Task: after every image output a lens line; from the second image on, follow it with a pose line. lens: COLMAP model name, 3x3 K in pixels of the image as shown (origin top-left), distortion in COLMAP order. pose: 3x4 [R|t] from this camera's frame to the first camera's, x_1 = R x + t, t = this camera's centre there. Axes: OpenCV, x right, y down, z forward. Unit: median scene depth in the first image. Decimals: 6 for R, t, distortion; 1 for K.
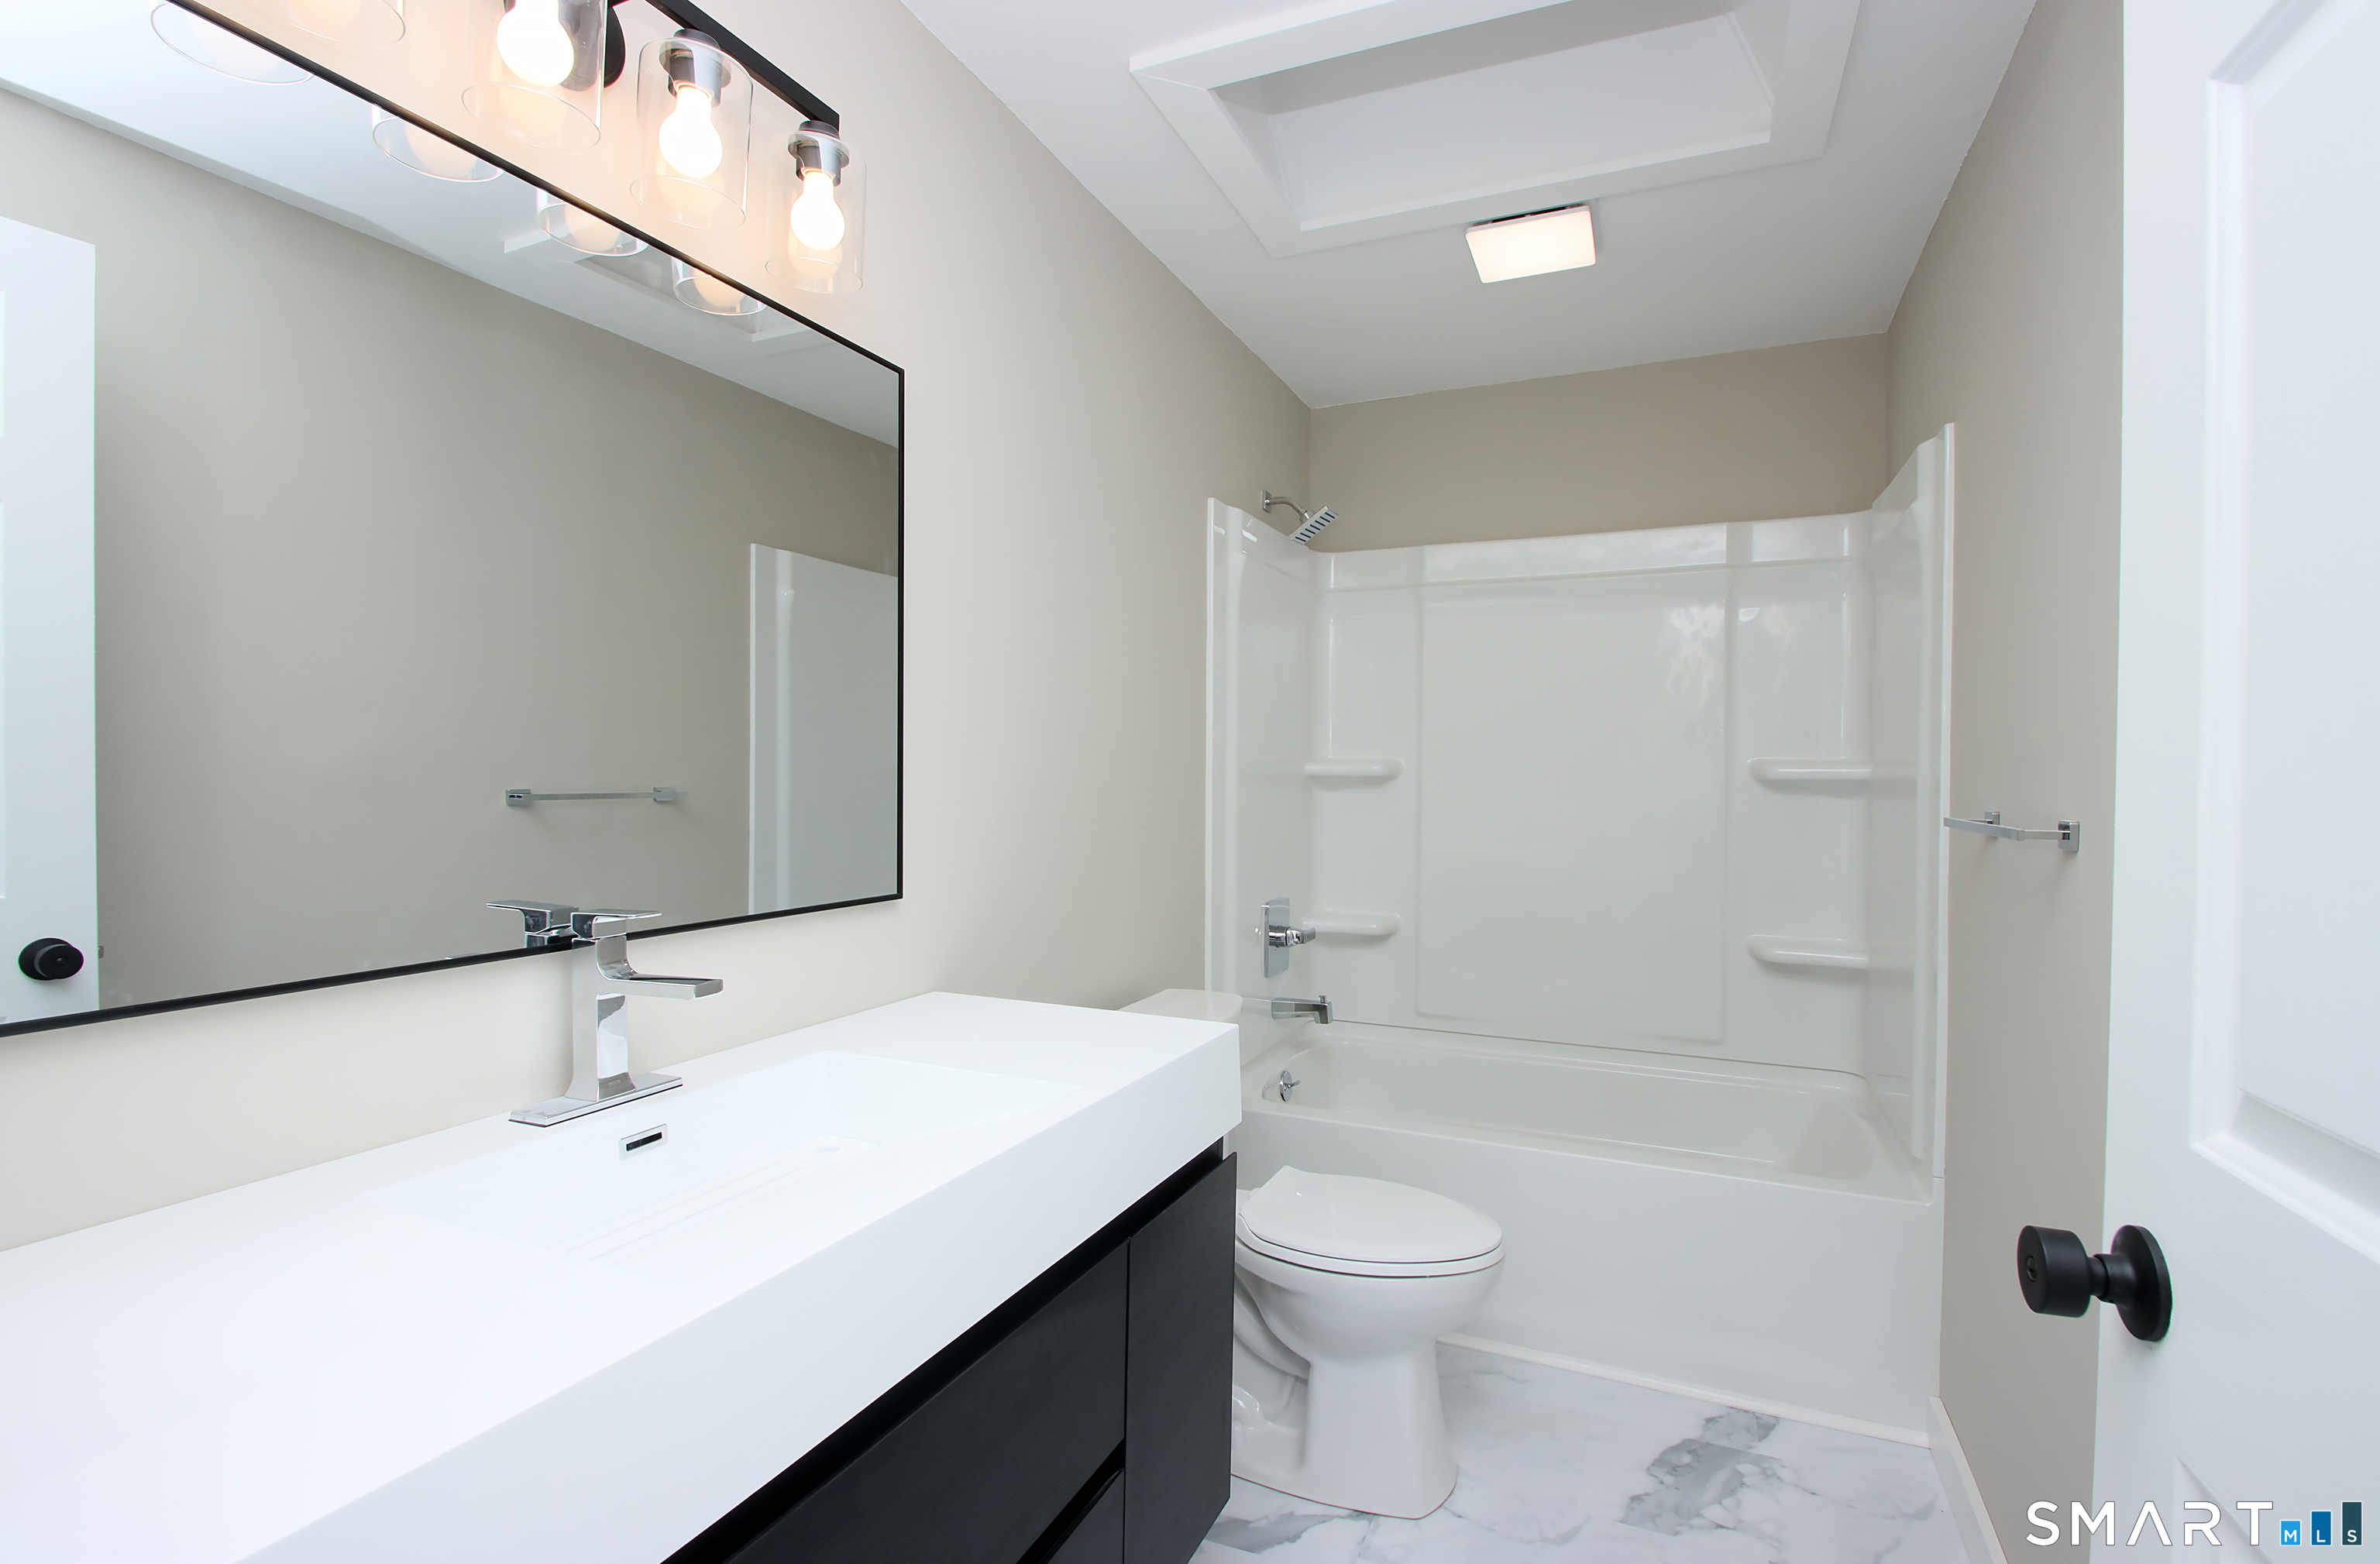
lens RADIAL K [[1140.9, 0, 1177.4], [0, 1140.9, 781.4], [0, 0, 1]] dist [0.000989, 0.000167]
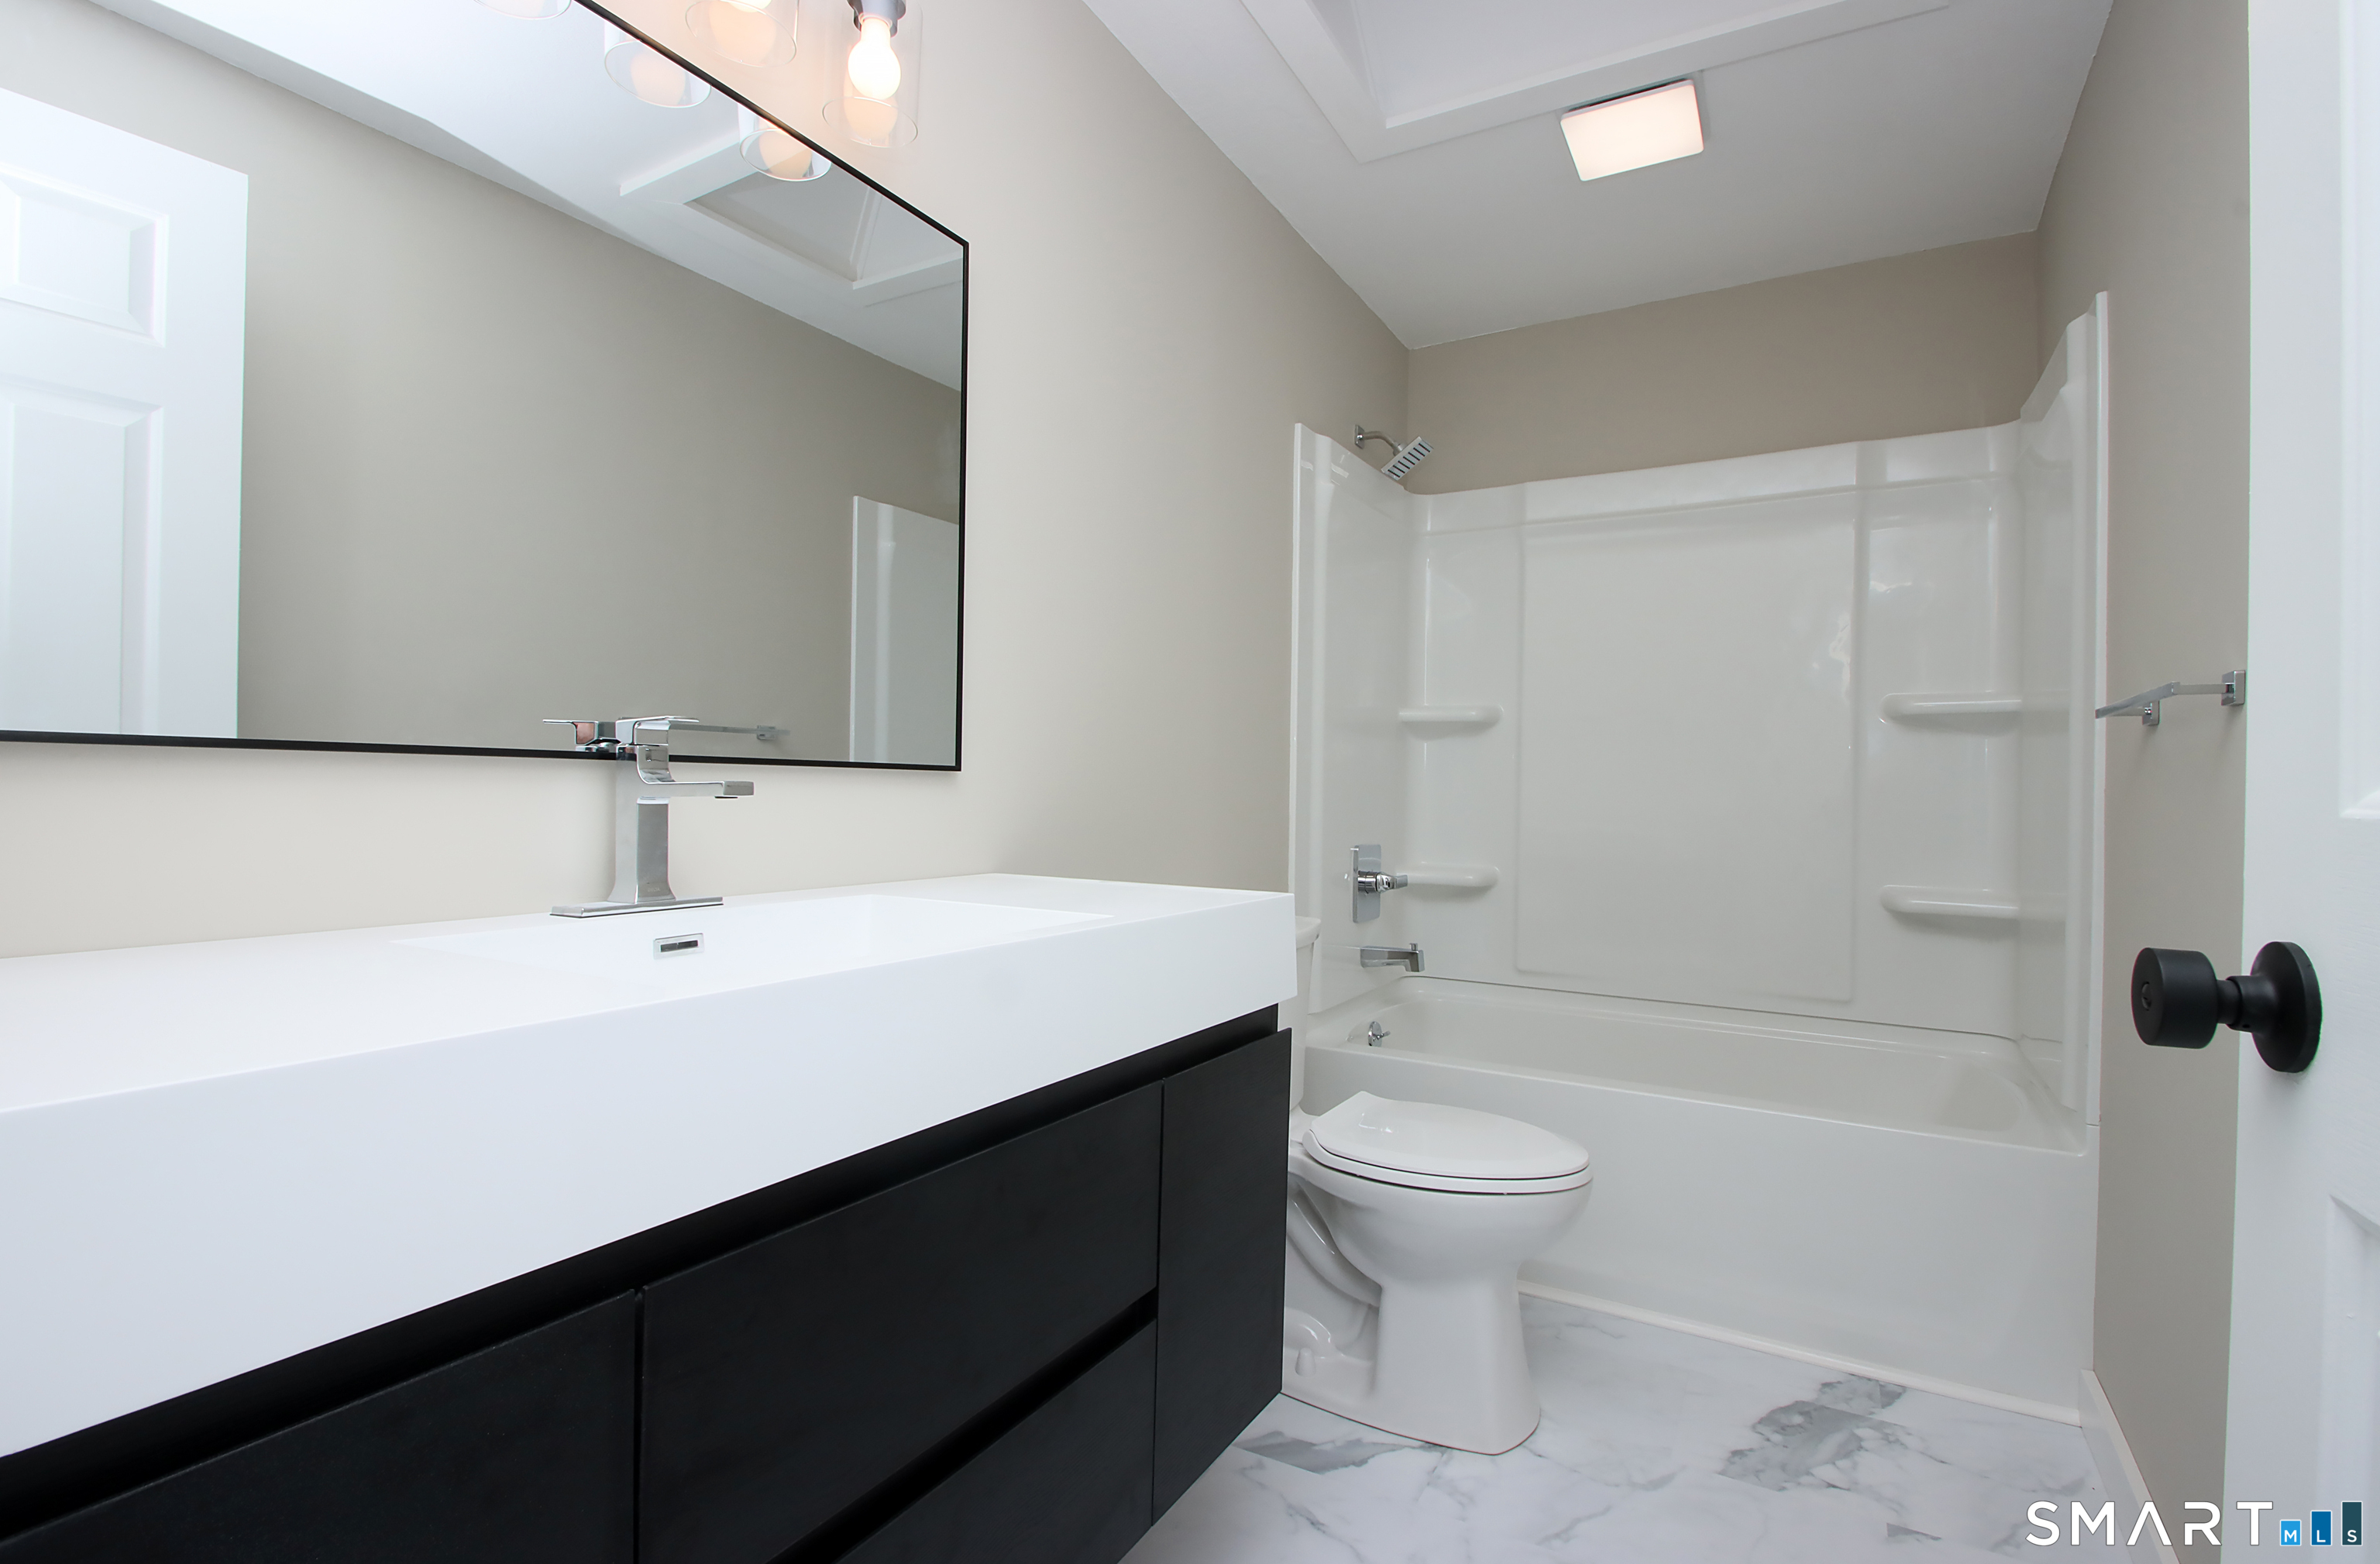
lens RADIAL K [[1121.2, 0, 1196.6], [0, 1121.2, 849.8], [0, 0, 1]] dist [0.006436, -0.013826]
pose [[0.993748, 0.008631, -0.111316, 0.060365], [-0.010259, 0.999848, -0.014063, 0.150413], [0.111178, 0.015117, 0.993686, 0.040973]]
